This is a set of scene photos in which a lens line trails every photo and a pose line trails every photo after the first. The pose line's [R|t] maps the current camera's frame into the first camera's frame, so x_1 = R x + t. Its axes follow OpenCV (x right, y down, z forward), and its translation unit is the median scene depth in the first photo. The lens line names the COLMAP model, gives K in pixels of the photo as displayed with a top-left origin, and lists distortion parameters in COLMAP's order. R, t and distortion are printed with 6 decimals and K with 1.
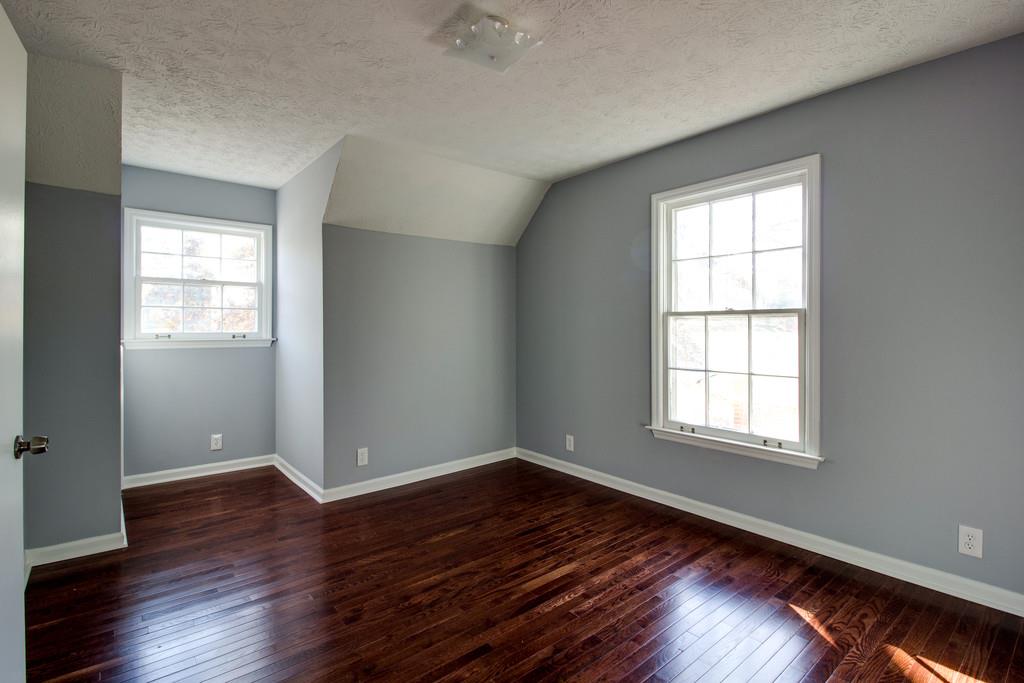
lens RADIAL K [[494.5, 0, 499.5], [0, 494.5, 327.4], [0, 0, 1]] dist [0.016823, -0.002100]
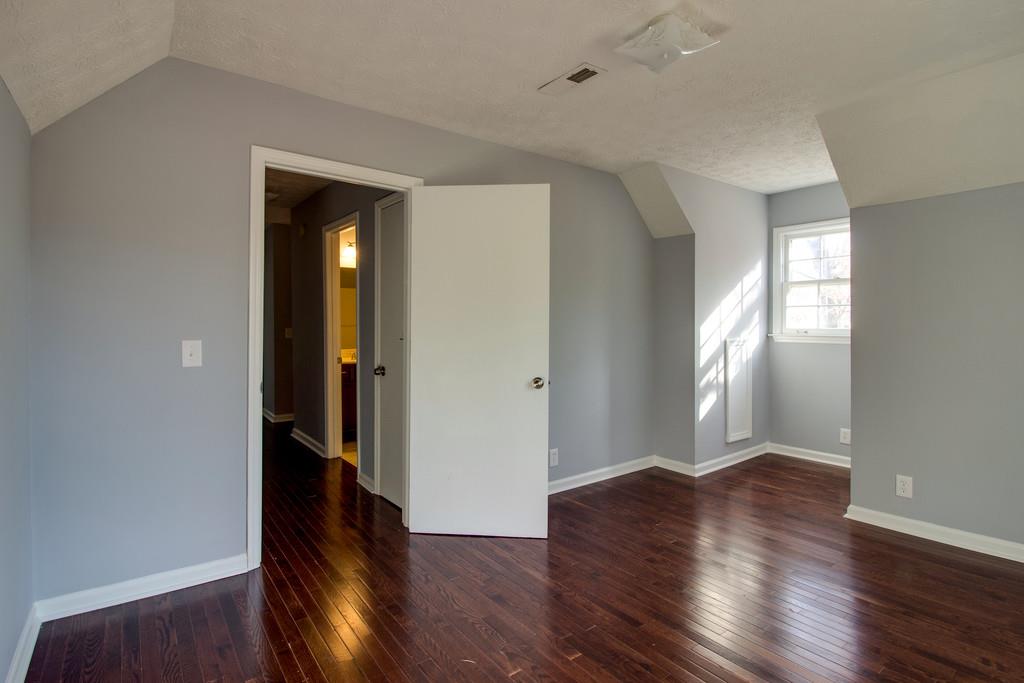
lens RADIAL K [[494.5, 0, 512.4], [0, 494.5, 324.3], [0, 0, 1]] dist [0.016823, -0.002100]
pose [[-0.016292, -0.004318, -0.999858, 0.549347], [0.002646, 0.999987, -0.004361, 0.004175], [0.999864, -0.002717, -0.016280, 0.395776]]
